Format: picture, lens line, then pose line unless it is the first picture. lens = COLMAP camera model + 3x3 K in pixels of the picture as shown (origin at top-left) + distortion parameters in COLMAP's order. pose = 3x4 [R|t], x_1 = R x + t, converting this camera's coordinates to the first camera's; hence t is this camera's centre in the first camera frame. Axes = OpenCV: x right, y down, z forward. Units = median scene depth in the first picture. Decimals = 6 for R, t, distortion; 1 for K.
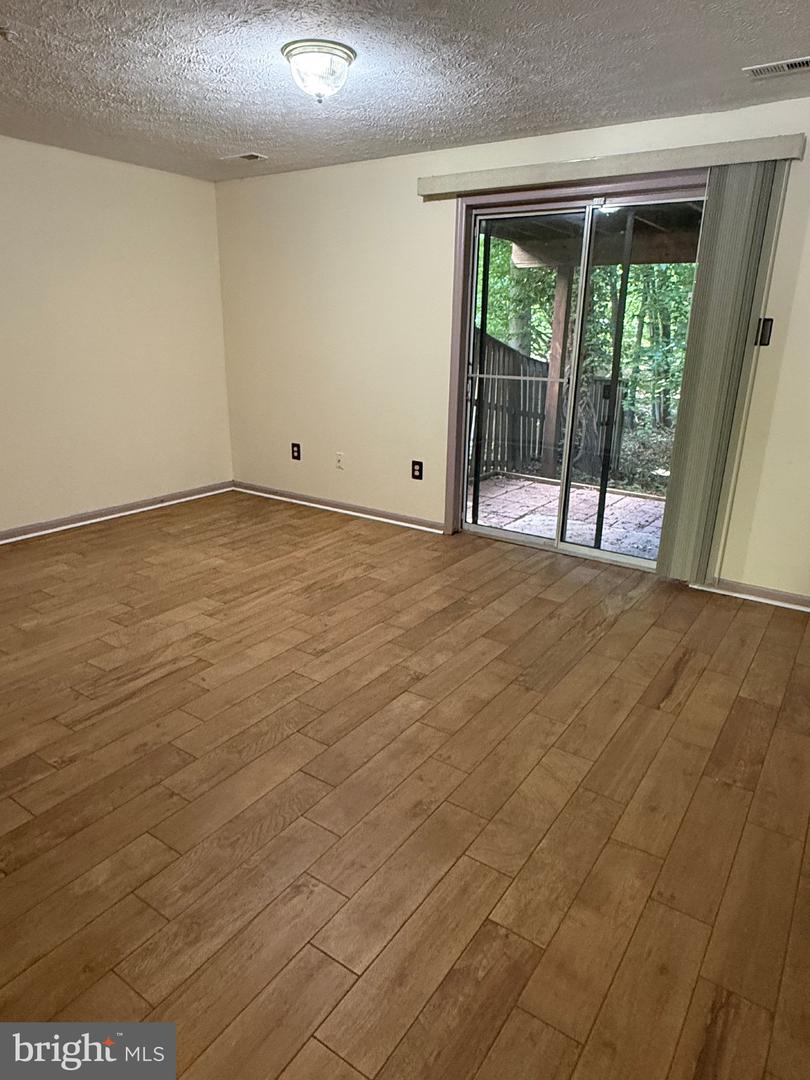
lens RADIAL K [[689.4, 0, 406.8], [0, 689.4, 541.2], [0, 0, 1]] dist [-0.008490, -0.000817]
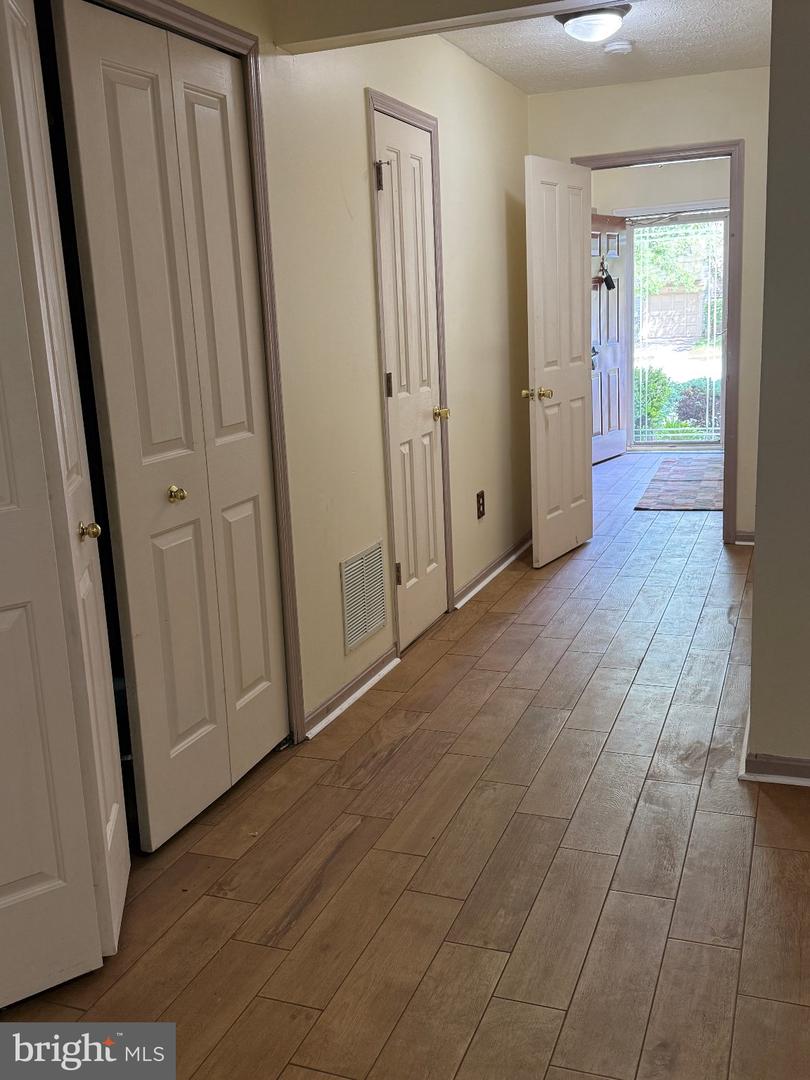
lens RADIAL K [[1021.5, 0, 403.6], [0, 1021.5, 541.2], [0, 0, 1]] dist [0.022189, 0.000000]
pose [[-0.972164, 0.081460, -0.219687, 0.270005], [-0.038706, 0.868902, 0.493469, -0.301075], [0.231084, 0.488235, -0.841562, 0.987458]]
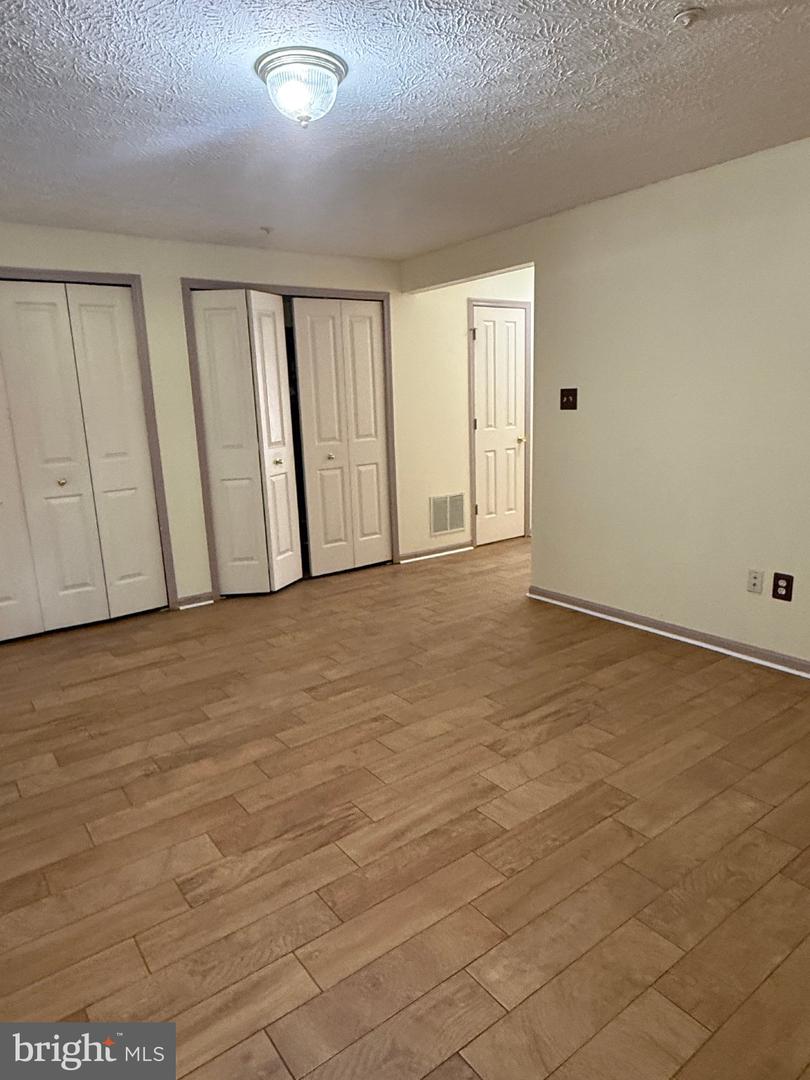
lens RADIAL K [[689.4, 0, 404.7], [0, 689.4, 539.9], [0, 0, 1]] dist [-0.008490, -0.000817]
pose [[-0.946740, -0.050617, 0.317996, -0.448061], [0.115812, 0.867954, 0.482953, -0.518651], [-0.300452, 0.494058, -0.815864, 1.617592]]
